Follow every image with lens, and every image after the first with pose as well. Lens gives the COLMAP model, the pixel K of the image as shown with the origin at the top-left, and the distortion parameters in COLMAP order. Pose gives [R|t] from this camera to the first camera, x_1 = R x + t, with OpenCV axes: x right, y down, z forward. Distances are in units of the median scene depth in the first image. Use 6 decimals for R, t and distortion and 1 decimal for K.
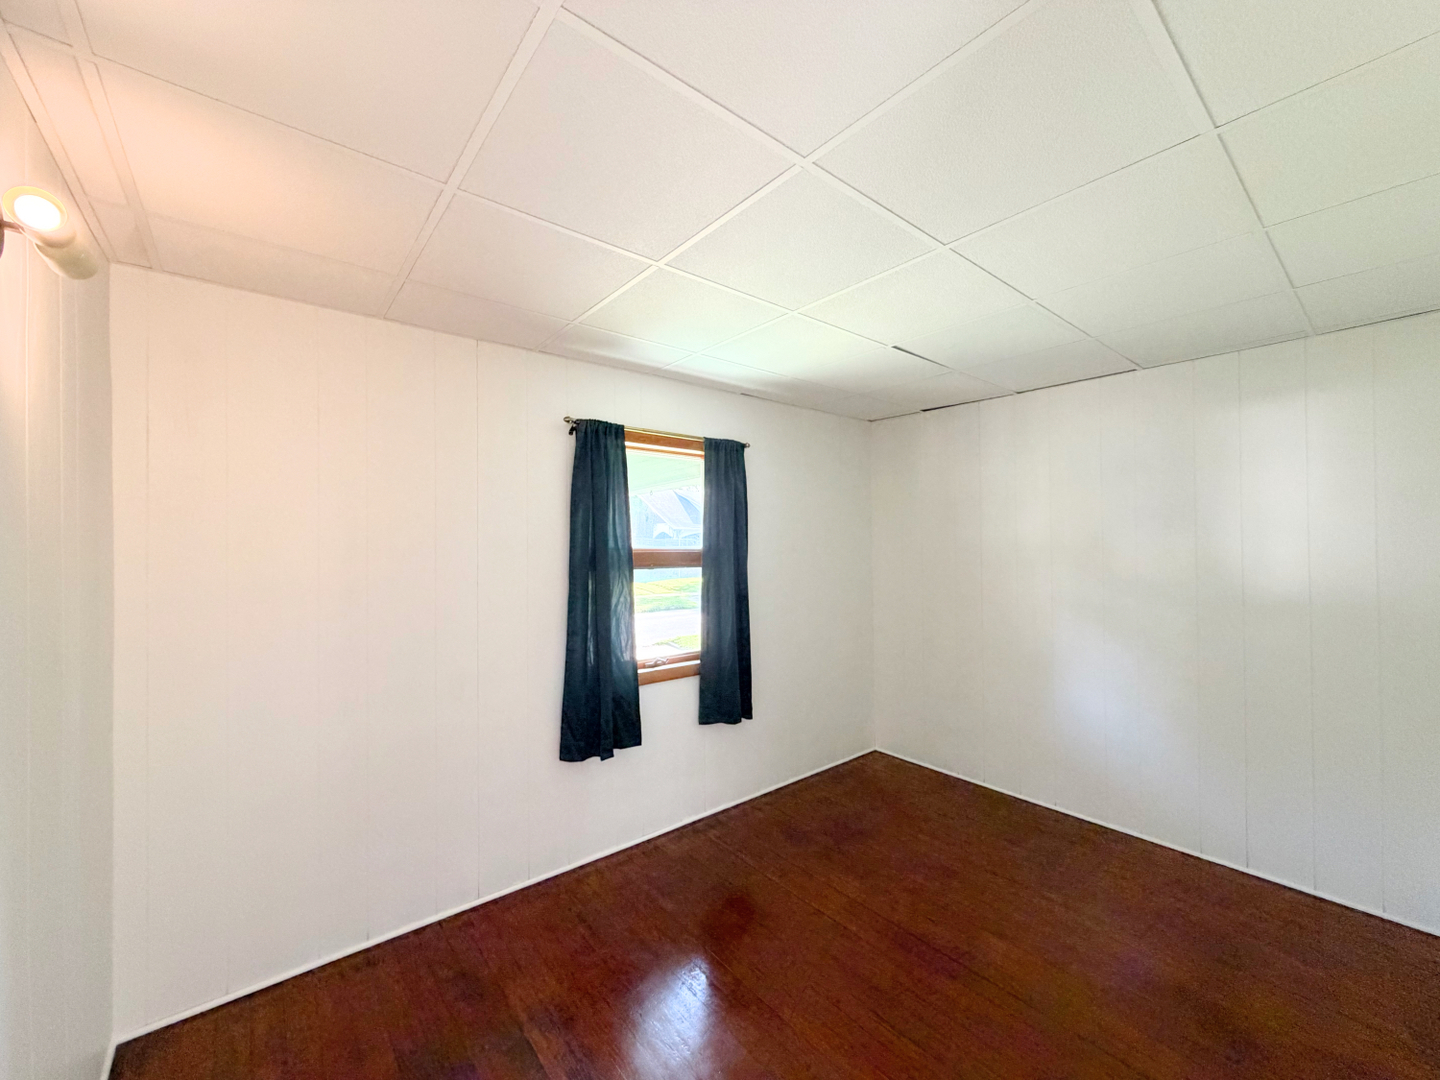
lens RADIAL K [[576.4, 0, 716.3], [0, 576.4, 540.2], [0, 0, 1]] dist [0.002343, 0.000120]
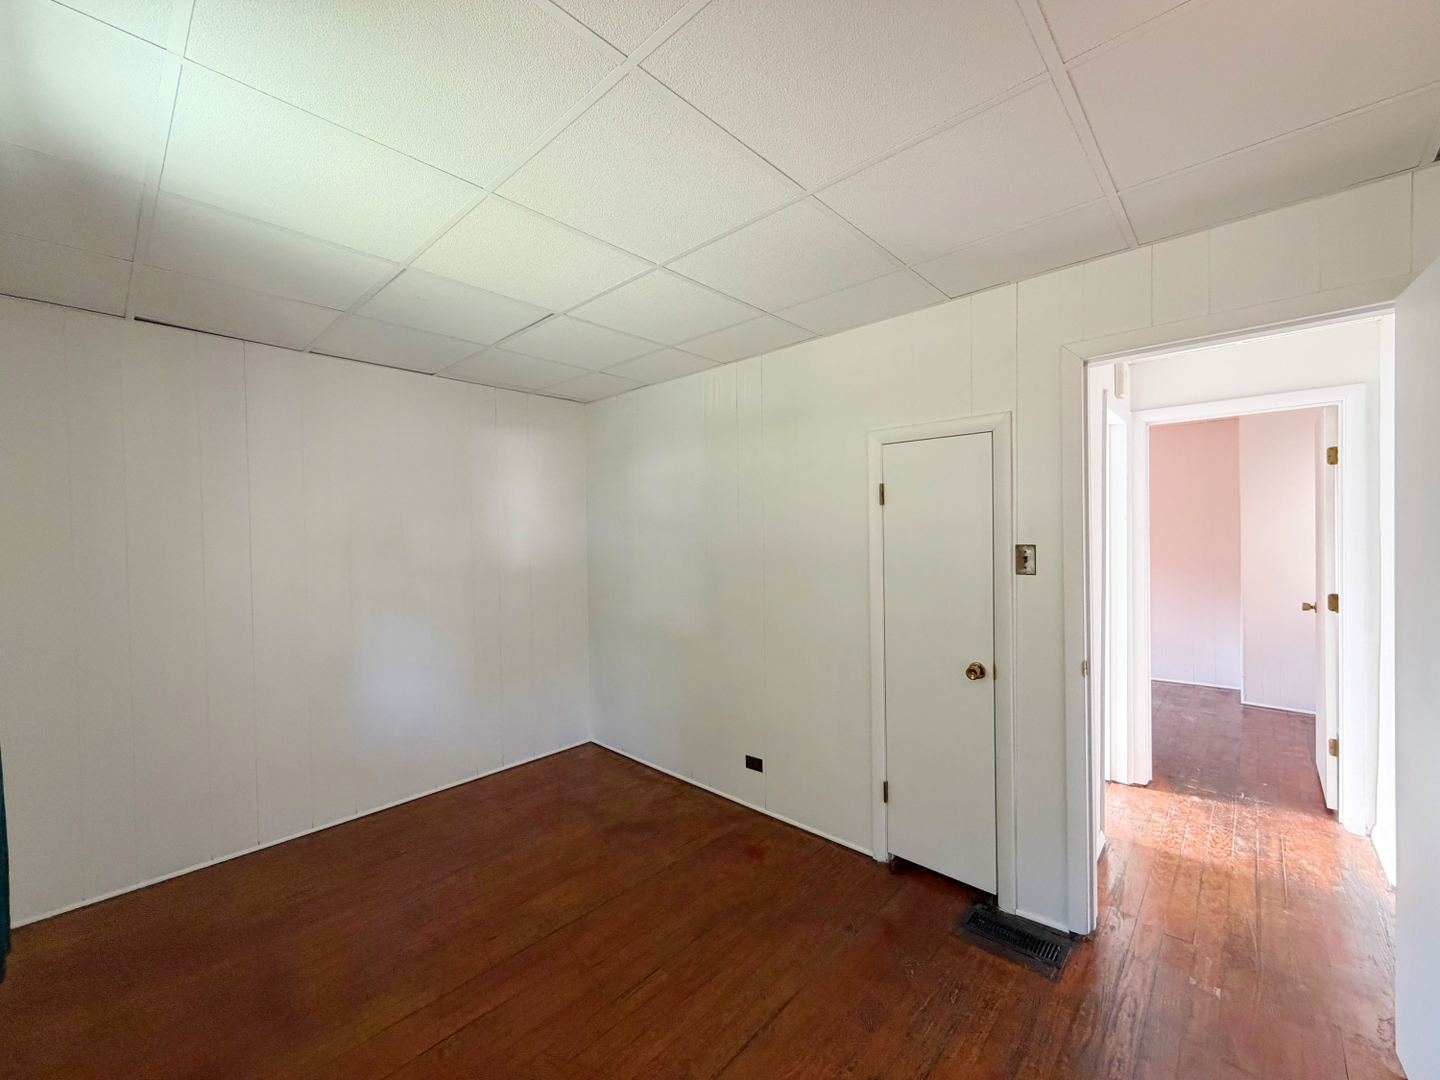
lens RADIAL K [[576.4, 0, 716.3], [0, 576.4, 540.2], [0, 0, 1]] dist [0.002343, 0.000120]
pose [[-0.142396, -0.001172, 0.989809, -0.591590], [0.007270, 0.999971, 0.002230, 0.034509], [-0.989783, 0.007514, -0.142383, 0.803025]]
